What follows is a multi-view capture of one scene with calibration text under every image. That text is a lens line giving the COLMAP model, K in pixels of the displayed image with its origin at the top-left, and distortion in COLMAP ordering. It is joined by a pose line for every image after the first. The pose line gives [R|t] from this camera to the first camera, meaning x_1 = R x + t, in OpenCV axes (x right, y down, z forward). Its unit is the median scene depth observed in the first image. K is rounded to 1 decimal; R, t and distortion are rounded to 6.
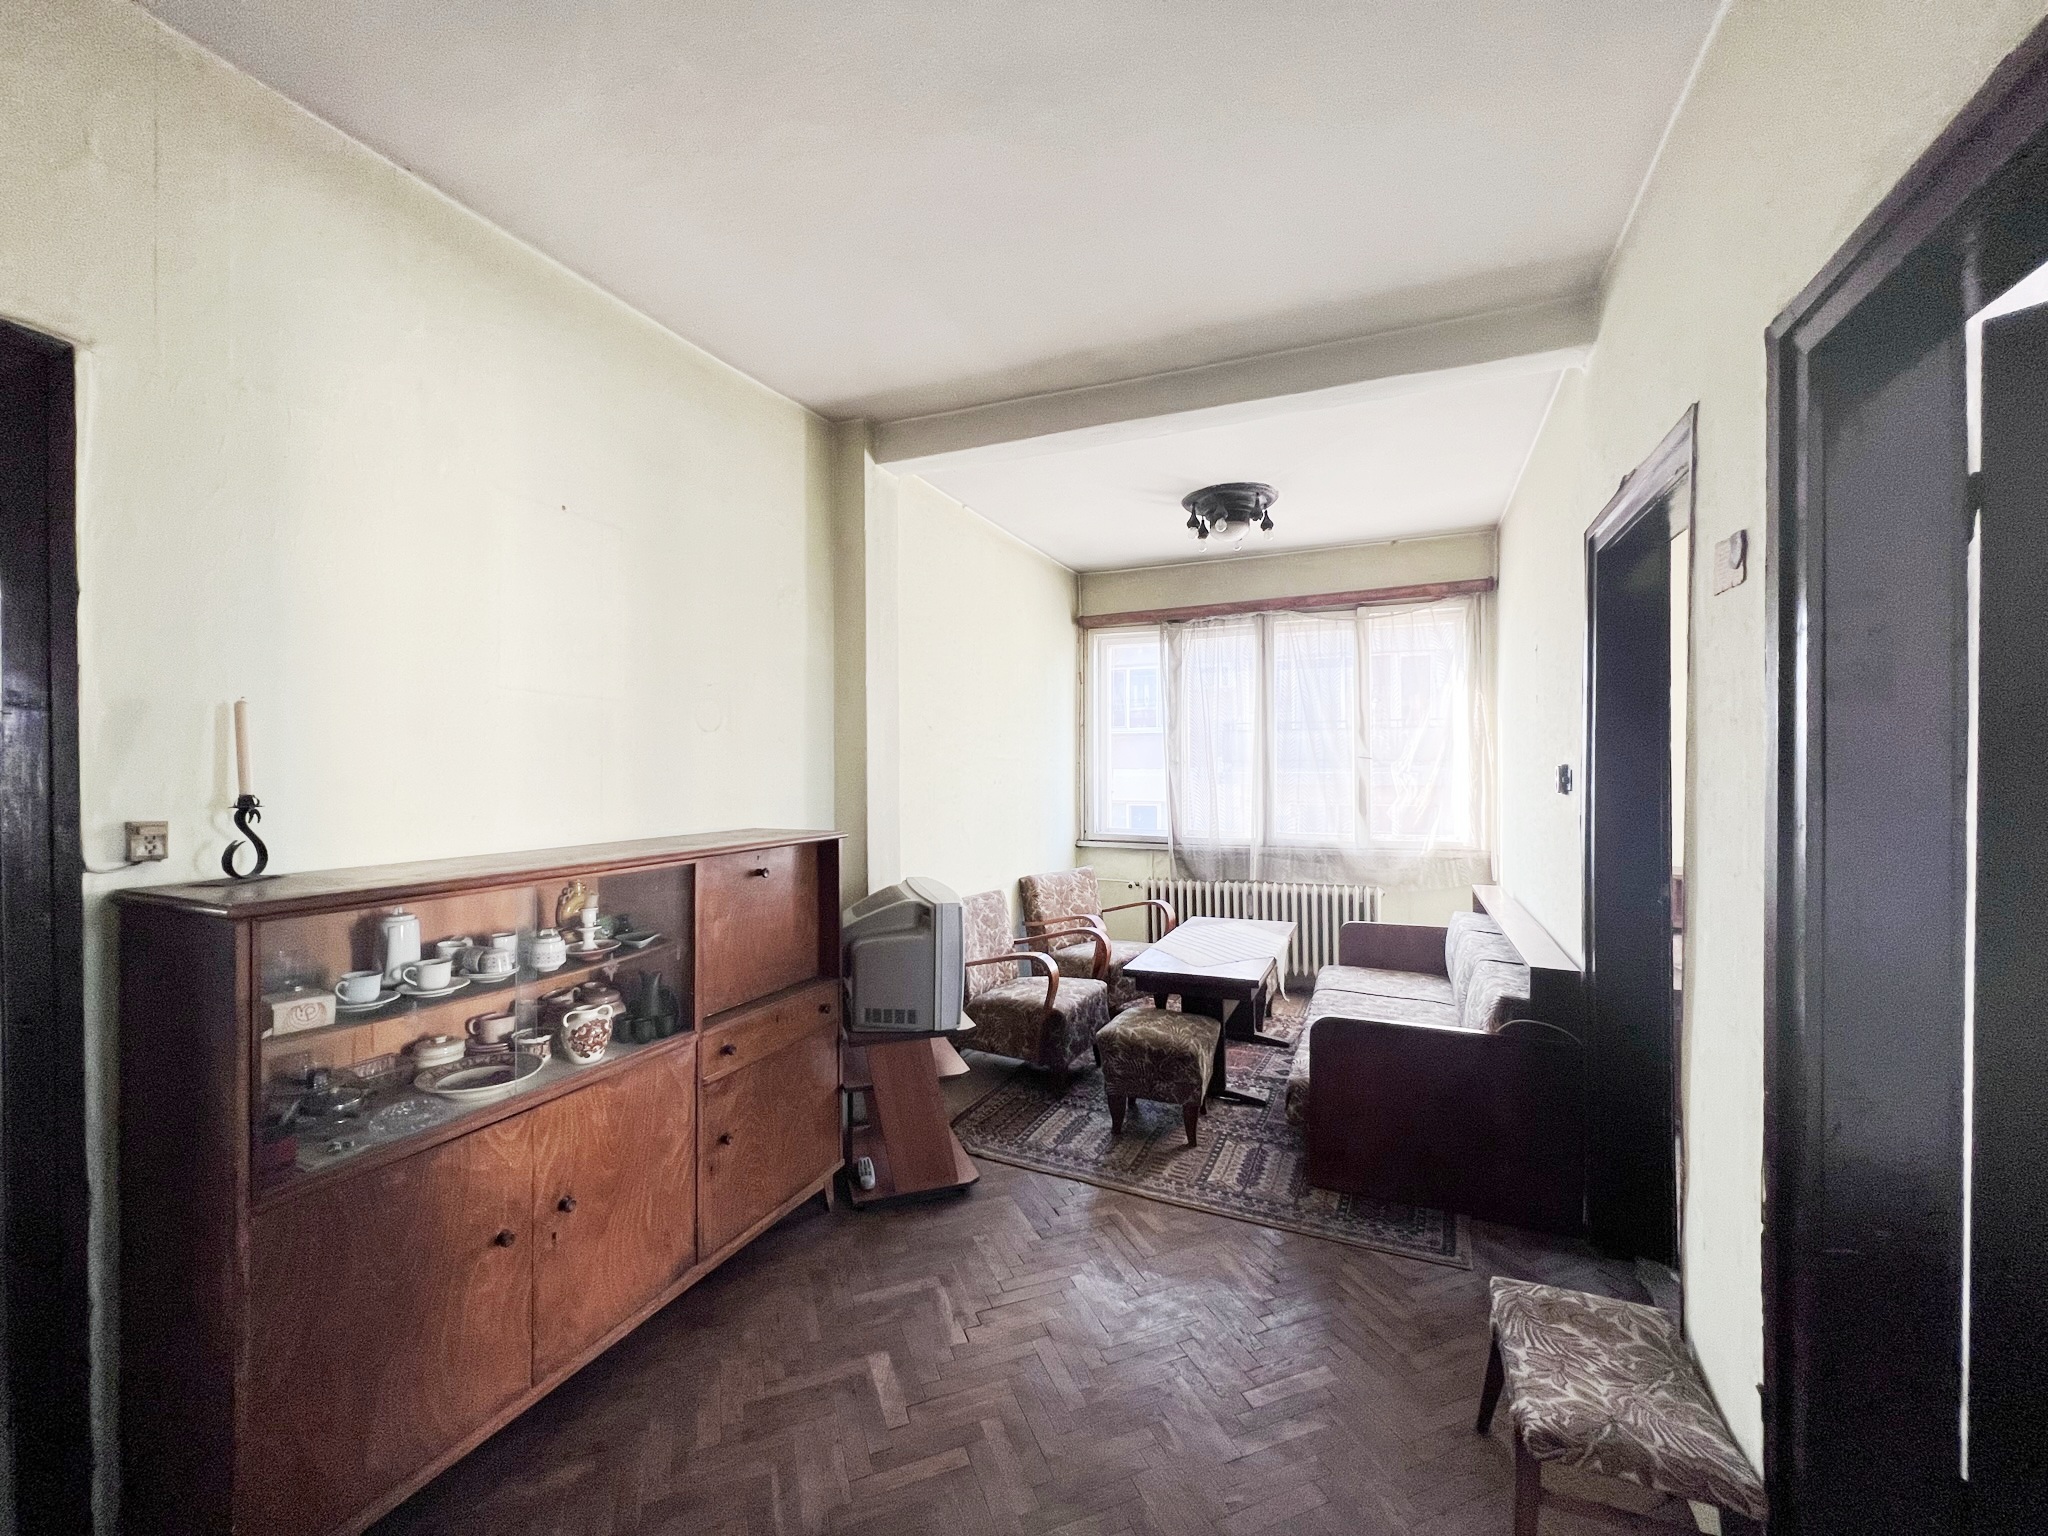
lens RADIAL K [[816.1, 0, 1026.4], [0, 816.1, 768.1], [0, 0, 1]] dist [-0.002927, 0.000646]
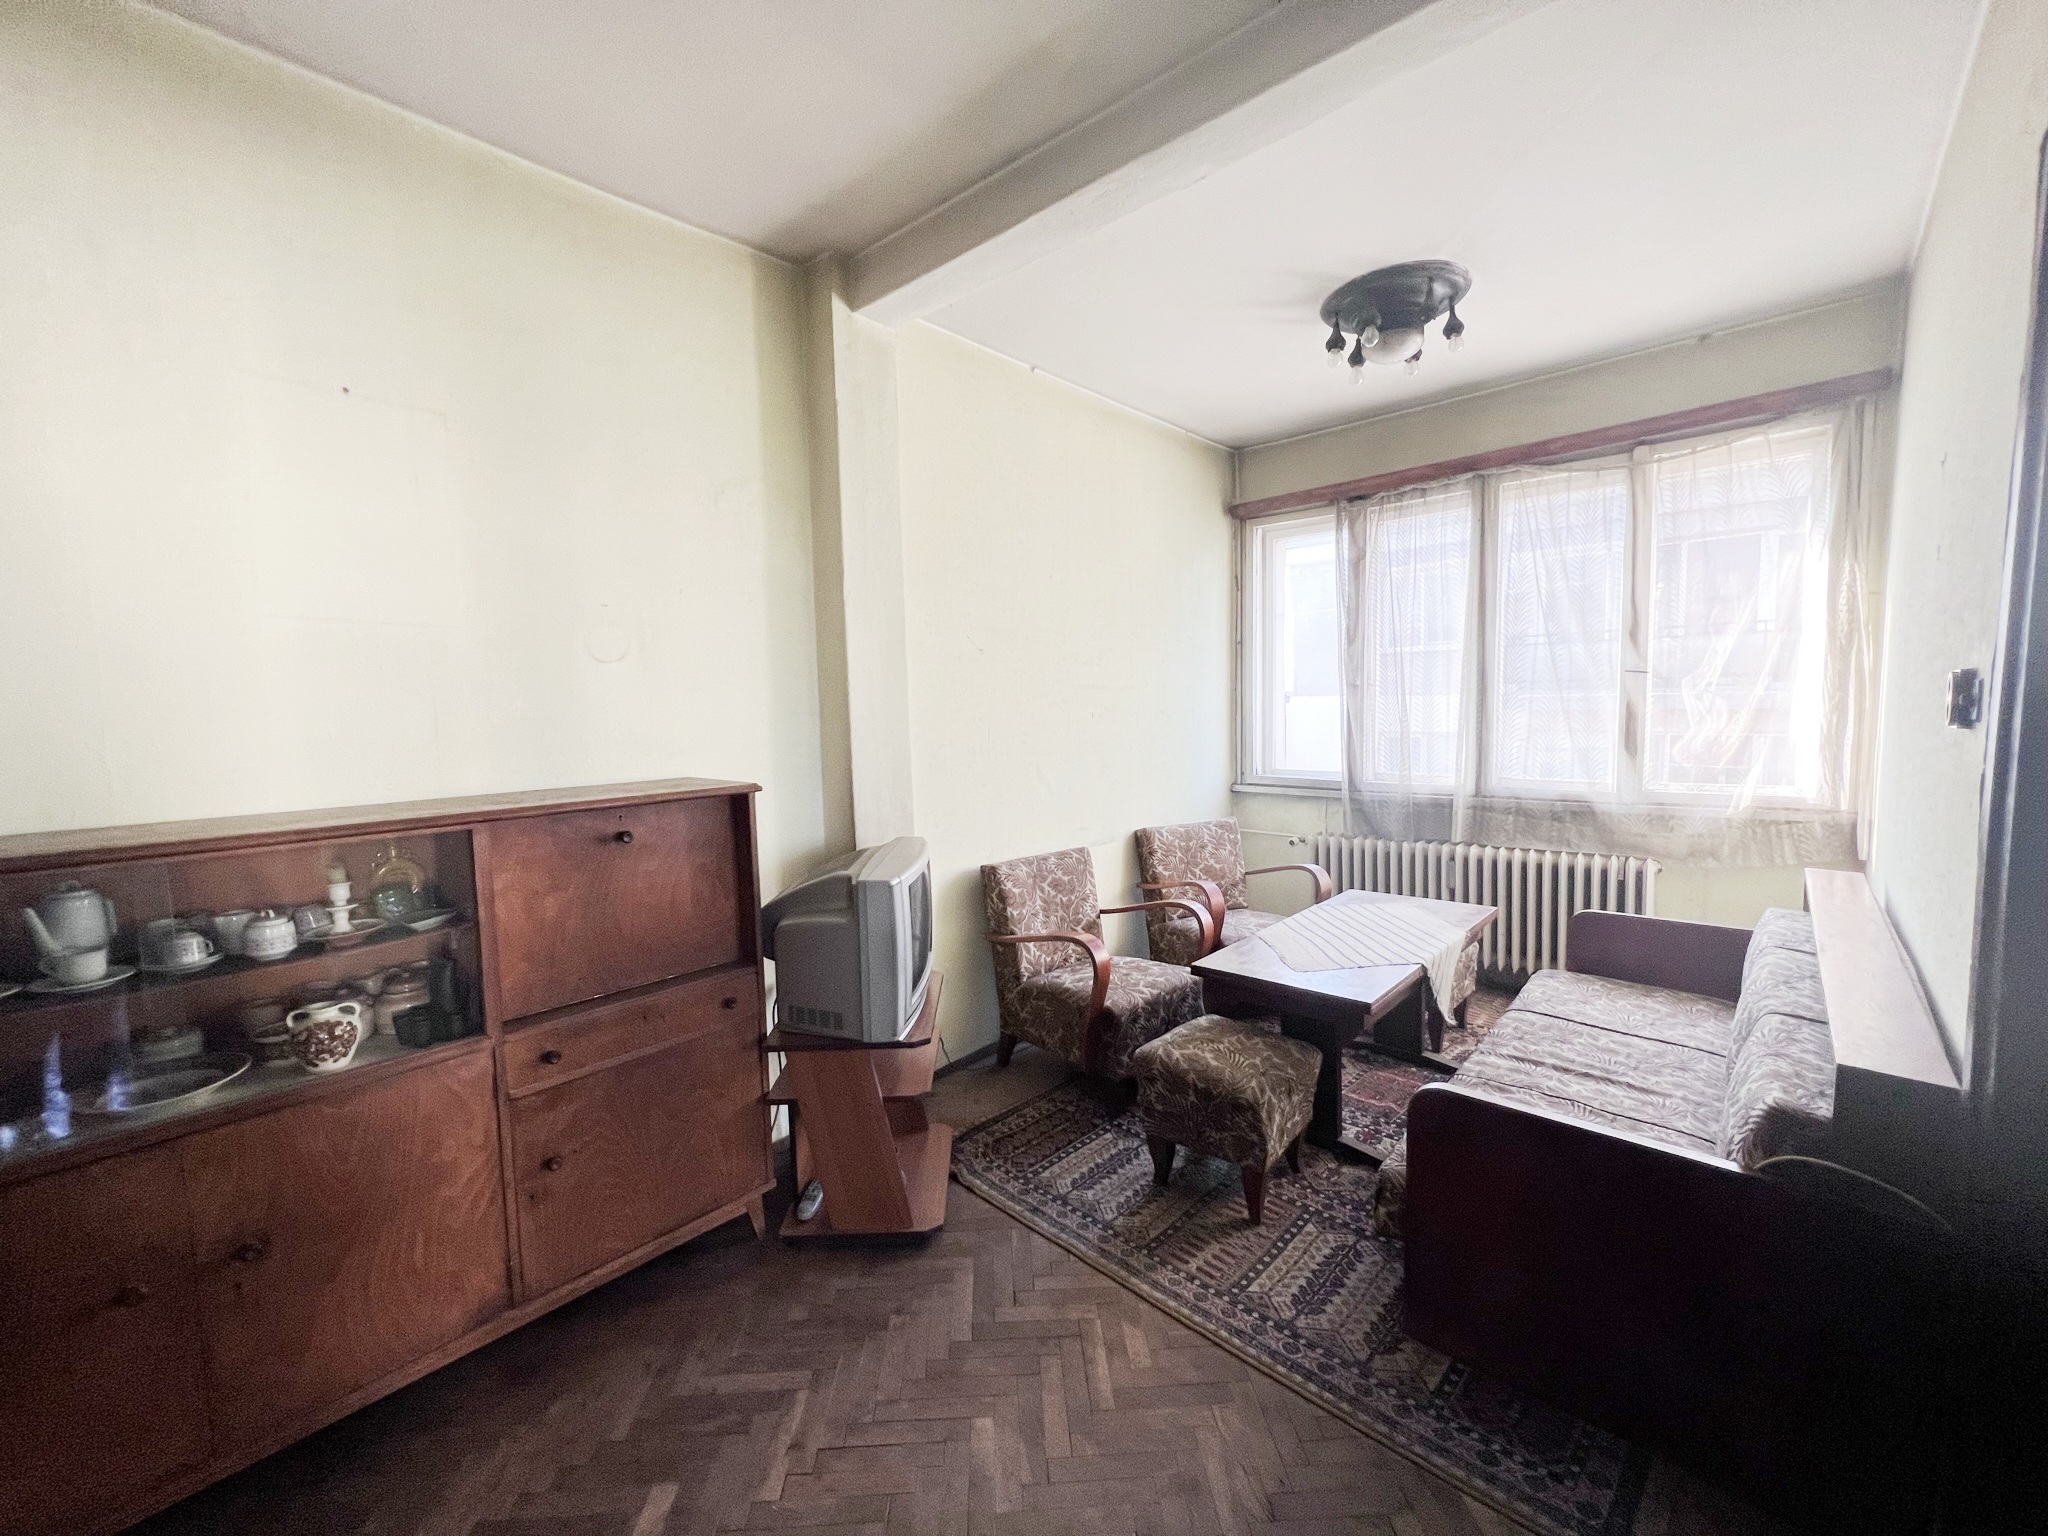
lens RADIAL K [[816.1, 0, 1026.4], [0, 816.1, 768.1], [0, 0, 1]] dist [-0.002927, 0.000646]
pose [[0.947235, 0.006518, -0.320473, 0.253199], [0.020539, 0.996505, 0.080975, 0.003750], [0.319881, -0.083284, 0.943790, 0.310638]]
